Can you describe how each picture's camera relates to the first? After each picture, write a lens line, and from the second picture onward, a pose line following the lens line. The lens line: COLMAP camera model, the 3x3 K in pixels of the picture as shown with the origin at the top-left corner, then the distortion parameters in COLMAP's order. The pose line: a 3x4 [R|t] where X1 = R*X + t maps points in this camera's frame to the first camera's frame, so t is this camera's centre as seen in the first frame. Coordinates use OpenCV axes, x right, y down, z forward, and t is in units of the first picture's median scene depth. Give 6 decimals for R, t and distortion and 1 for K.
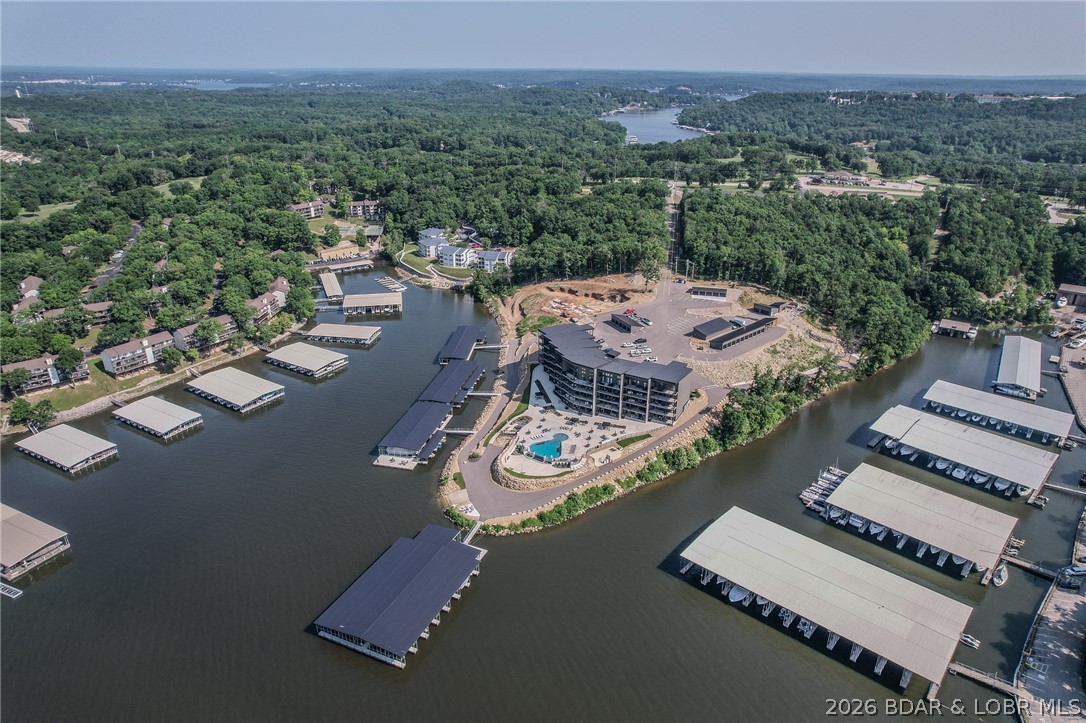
lens RADIAL K [[684.8, 0, 543.0], [0, 684.8, 361.5], [0, 0, 1]] dist [-0.001160, -0.000197]
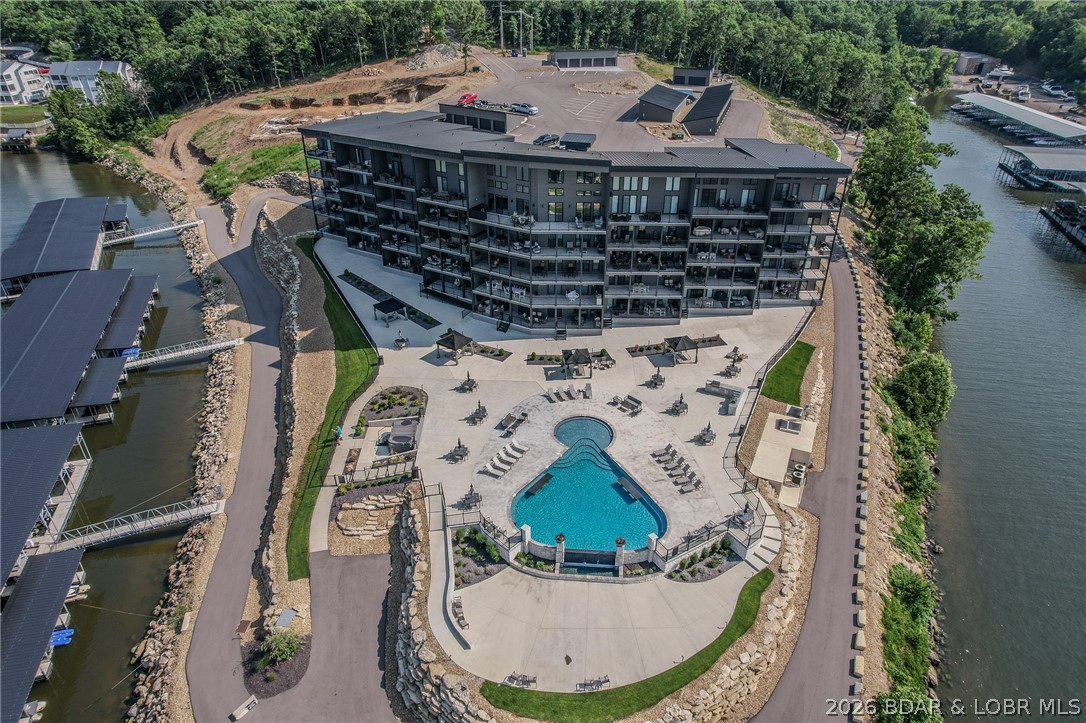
lens RADIAL K [[695.8, 0, 548.6], [0, 695.8, 363.4], [0, 0, 1]] dist [-0.089420, 0.086582]
pose [[0.865747, -0.253129, 0.431749, -0.079321], [0.195008, 0.965100, 0.174795, 0.030448], [-0.460927, -0.067134, 0.884895, 0.658251]]
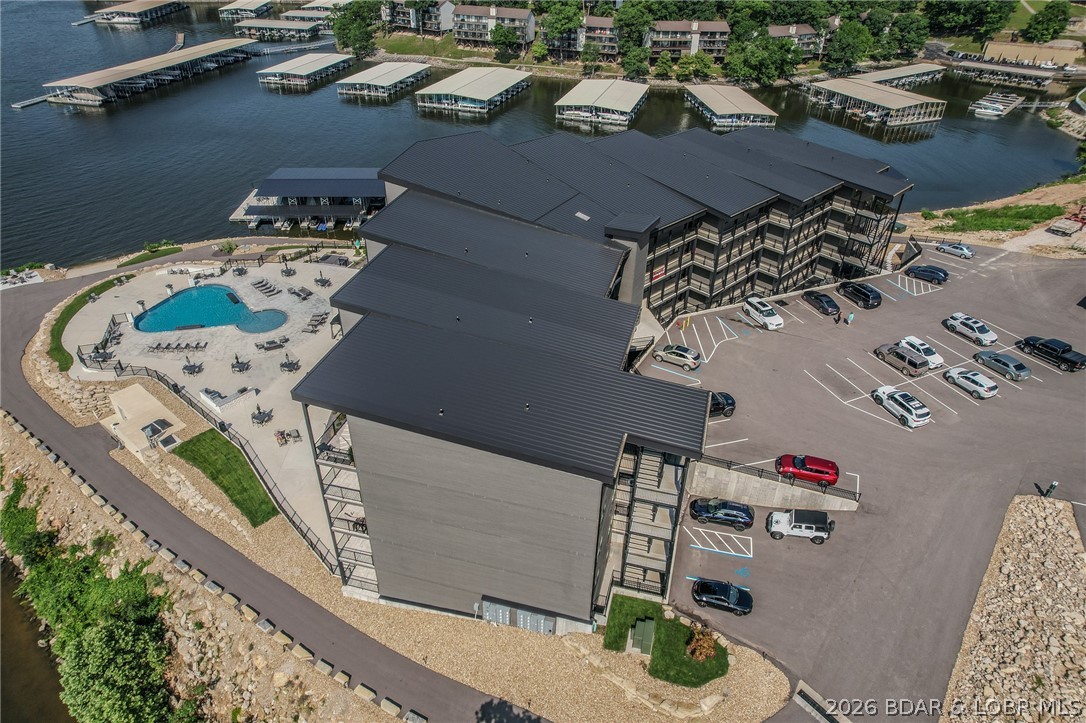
lens RADIAL K [[695.8, 0, 548.6], [0, 695.8, 363.4], [0, 0, 1]] dist [-0.089420, 0.086582]
pose [[0.268837, 0.541745, -0.796391, 0.283996], [-0.401680, 0.814558, 0.418508, -0.055172], [0.875431, 0.207384, 0.436591, 0.833913]]
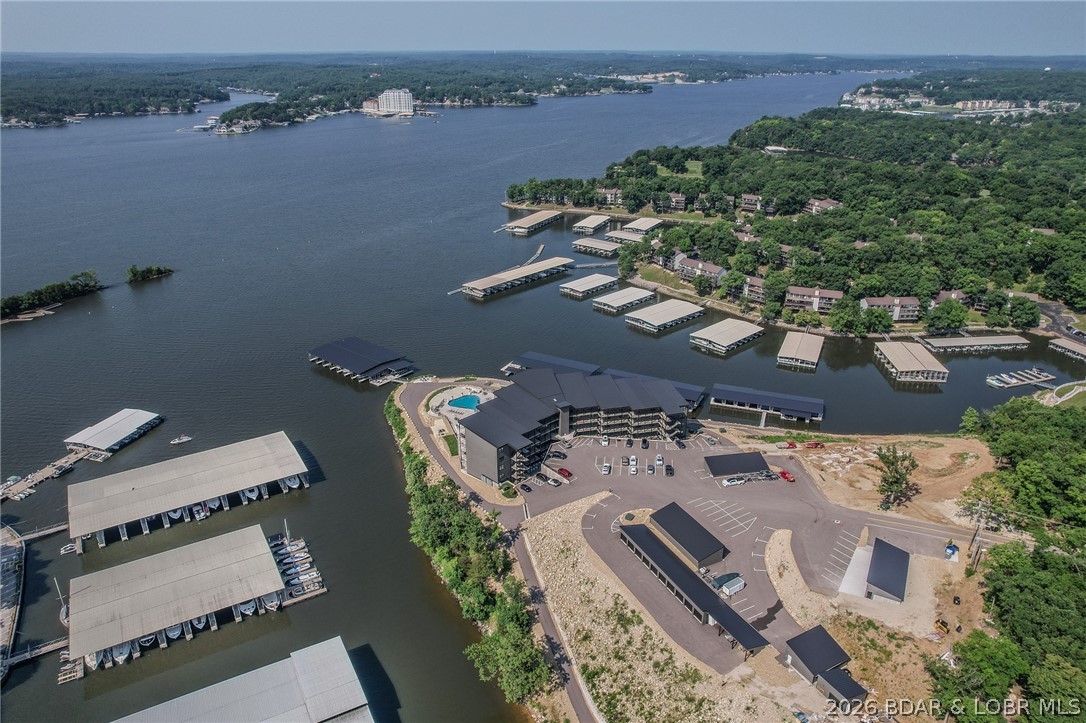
lens RADIAL K [[695.8, 0, 548.6], [0, 695.8, 363.4], [0, 0, 1]] dist [-0.089420, 0.086582]
pose [[-0.251308, 0.381061, -0.889740, 0.755428], [-0.386824, 0.803097, 0.453213, -0.381513], [0.887249, 0.458069, -0.054421, 0.943774]]
